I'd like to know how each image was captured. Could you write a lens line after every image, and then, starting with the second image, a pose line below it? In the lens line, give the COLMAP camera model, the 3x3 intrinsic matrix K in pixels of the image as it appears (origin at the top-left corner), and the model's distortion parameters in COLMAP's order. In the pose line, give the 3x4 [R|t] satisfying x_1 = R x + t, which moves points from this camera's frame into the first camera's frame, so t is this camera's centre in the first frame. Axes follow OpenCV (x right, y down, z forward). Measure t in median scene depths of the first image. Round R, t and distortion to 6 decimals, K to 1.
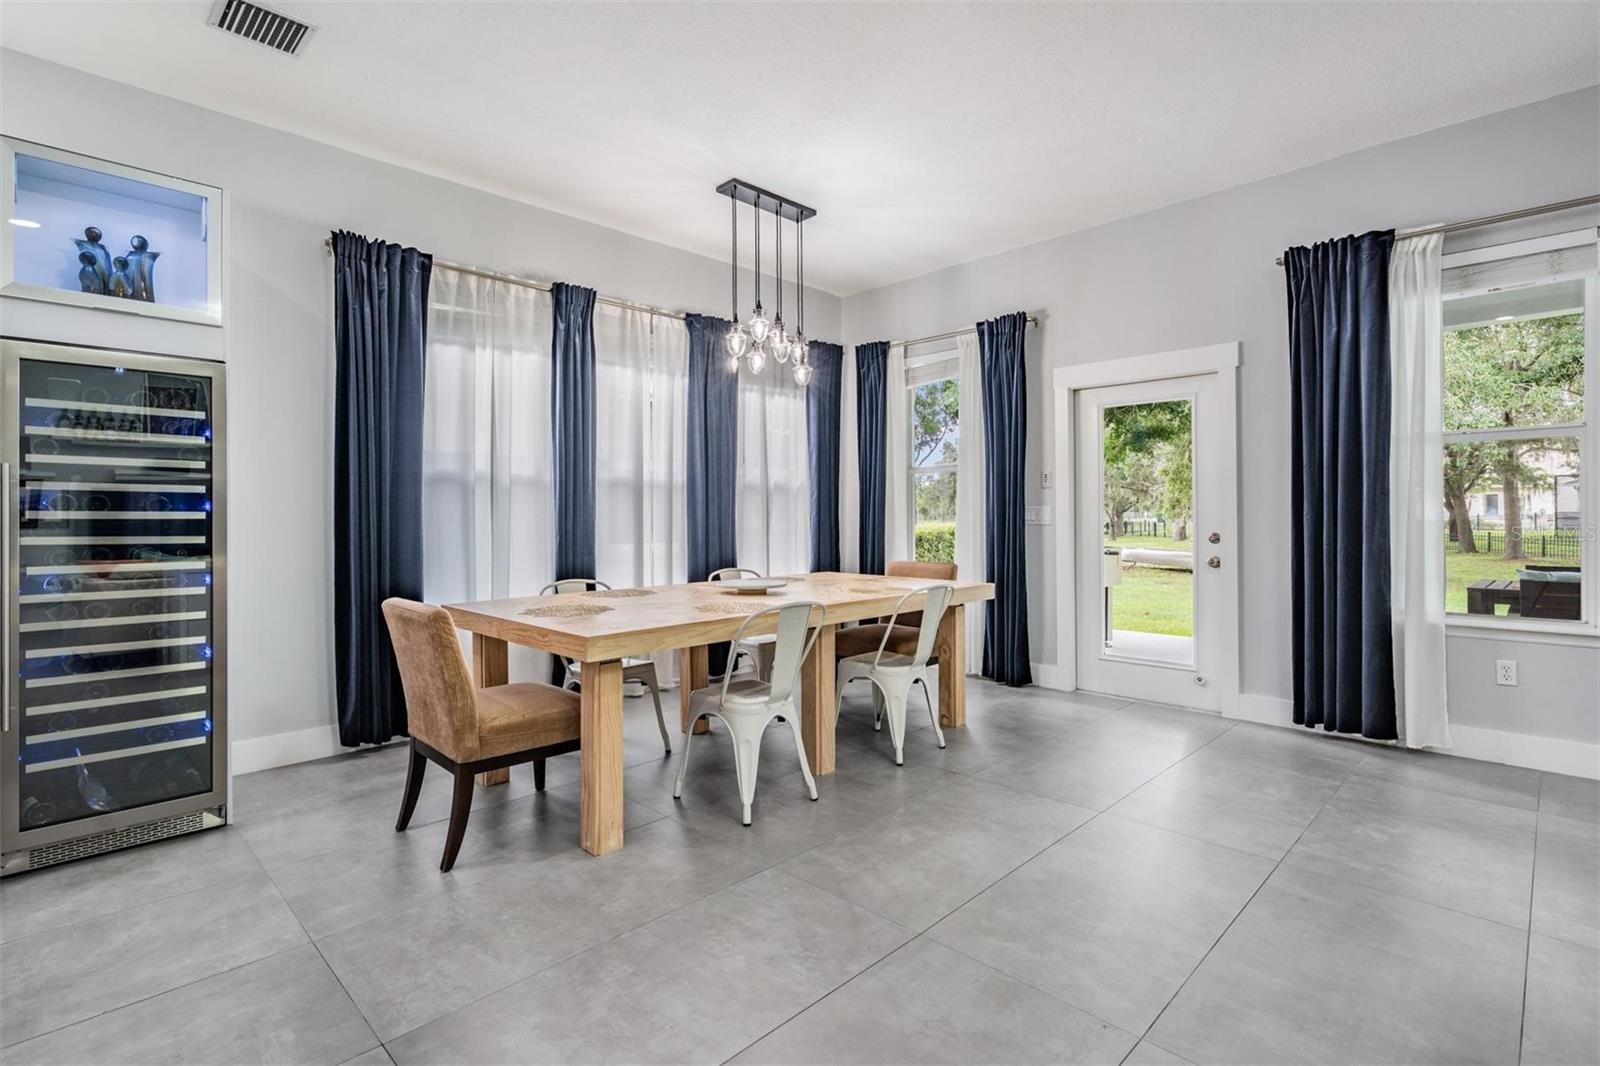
lens RADIAL K [[763.2, 0, 794.8], [0, 763.2, 513.6], [0, 0, 1]] dist [0.003476, -0.000156]
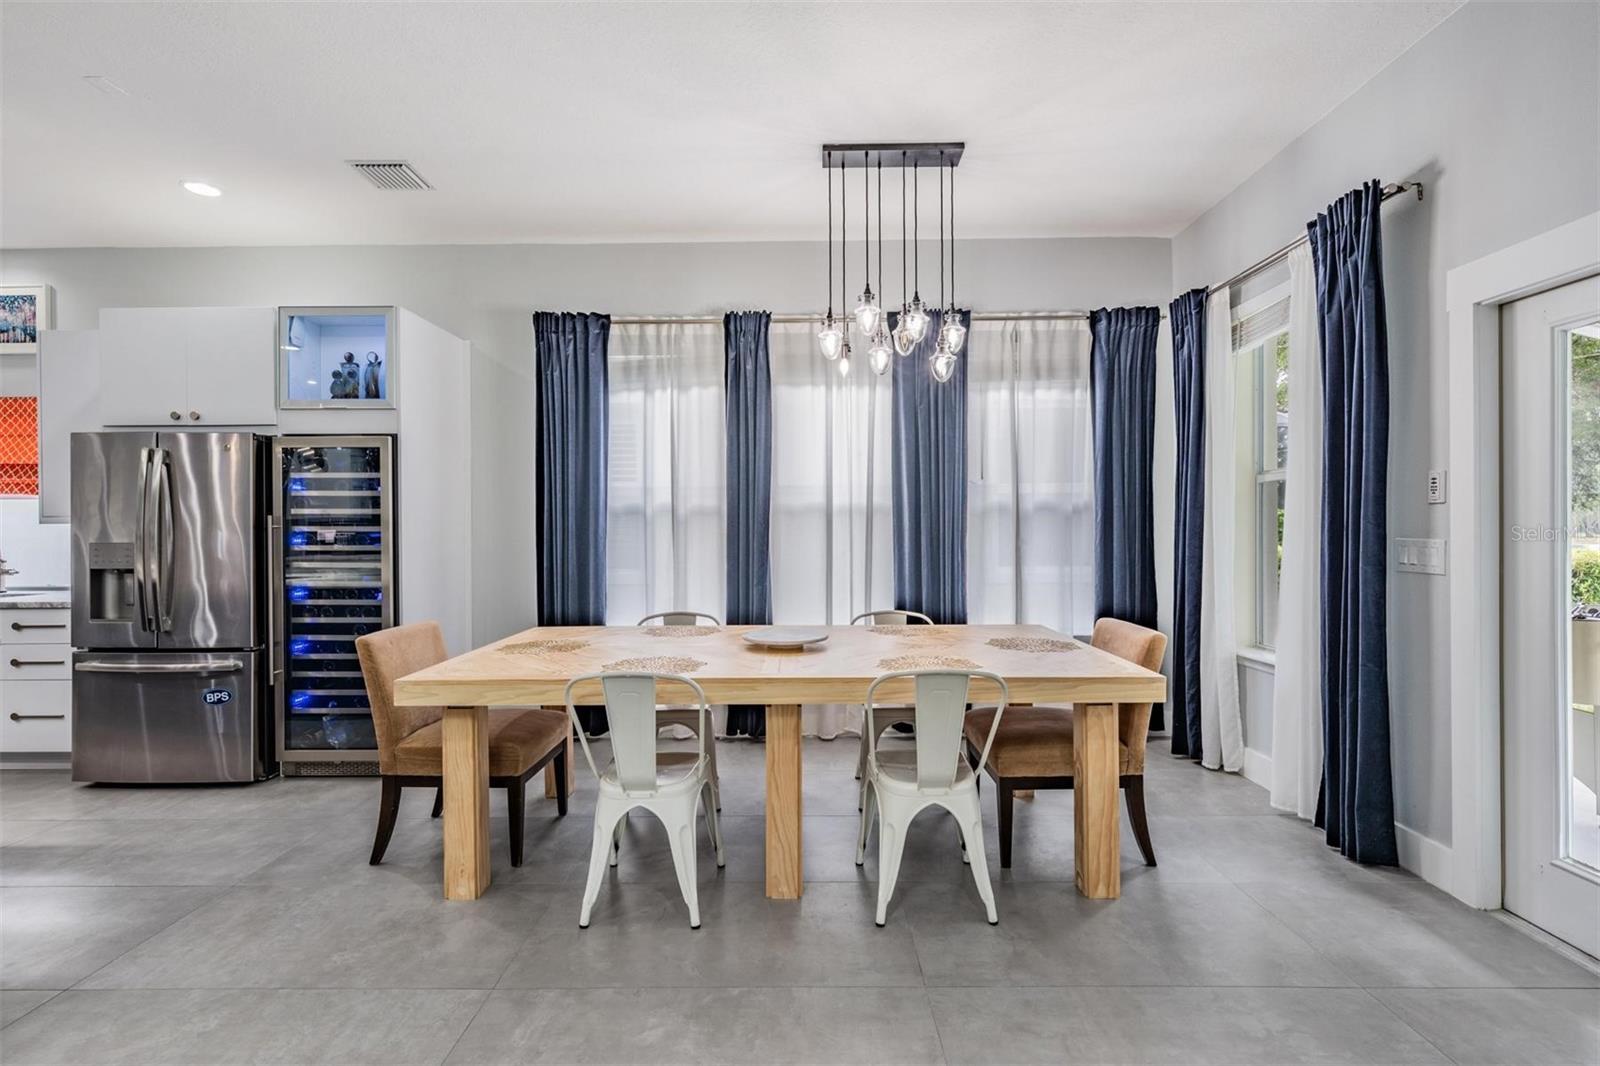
lens RADIAL K [[727.8, 0, 795.5], [0, 727.8, 531.7], [0, 0, 1]] dist [-0.001229, 0.000366]
pose [[0.702113, 0.004163, -0.712053, 0.434496], [0.003131, 0.999955, 0.008933, -0.023065], [0.712059, -0.008501, 0.702068, 0.390016]]
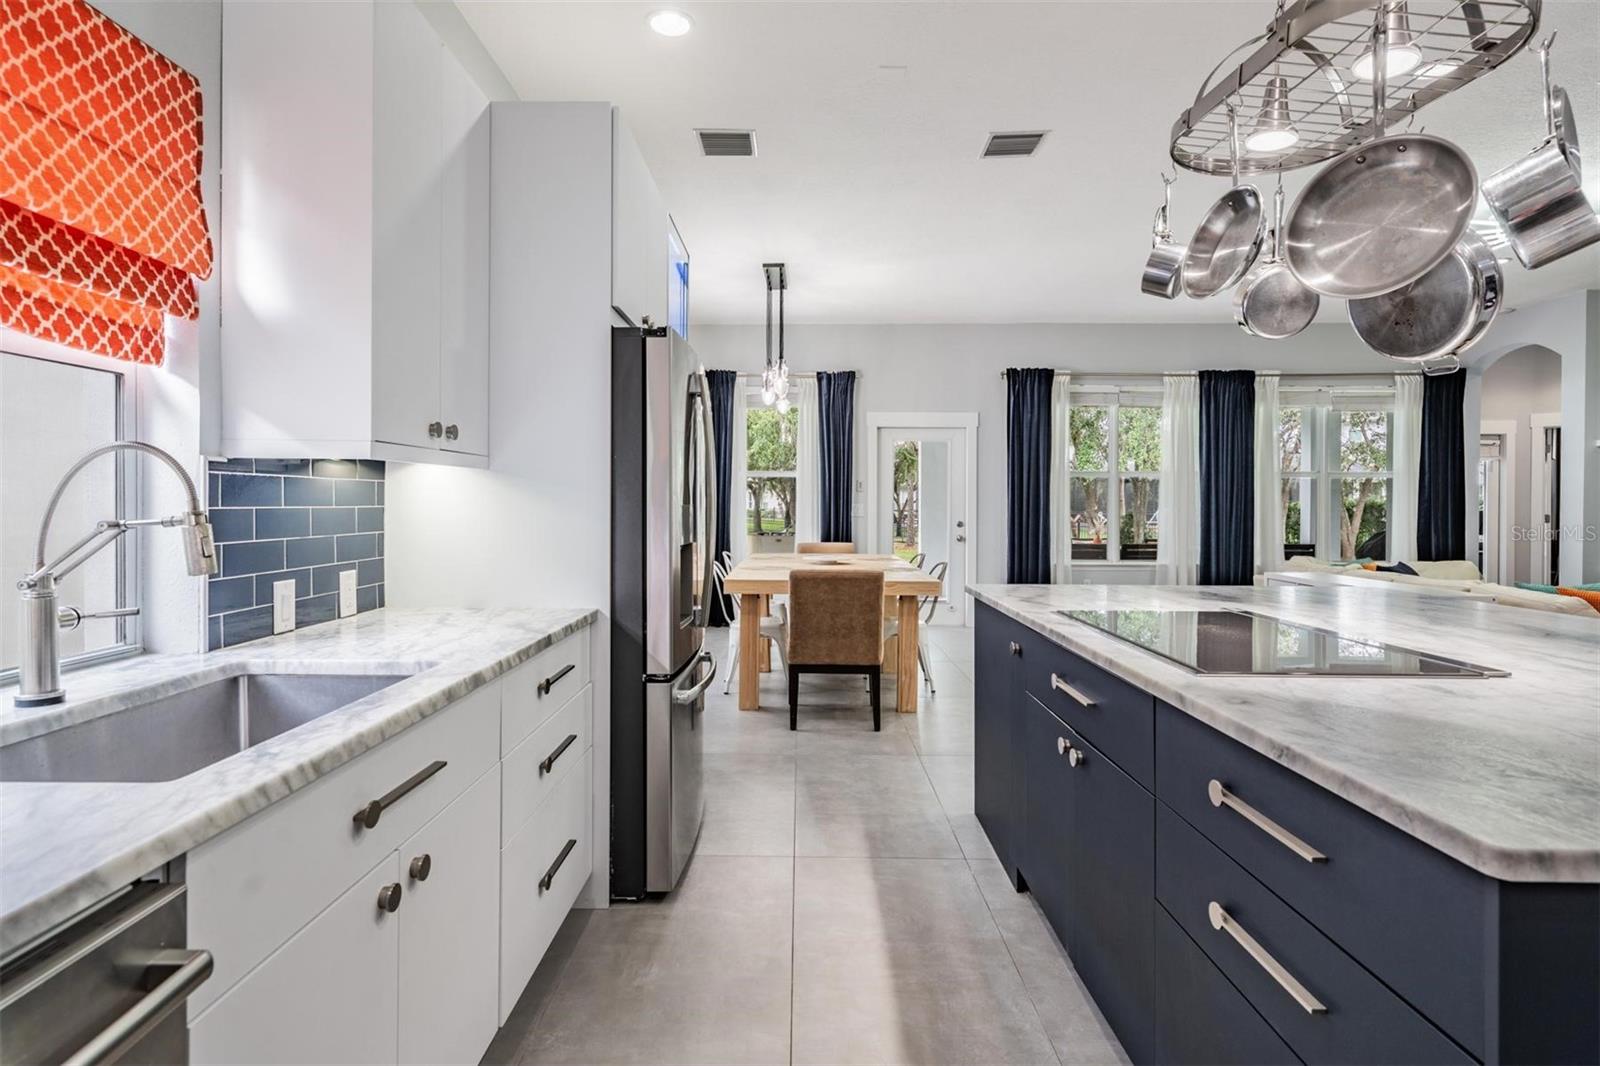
lens RADIAL K [[842.8, 0, 797.0], [0, 842.8, 510.8], [0, 0, 1]] dist [0.001459, 0.000022]
pose [[0.709849, 0.002410, 0.704349, -1.048511], [-0.010248, 0.999924, 0.006907, -0.007494], [-0.704279, -0.012121, 0.709820, -0.084836]]
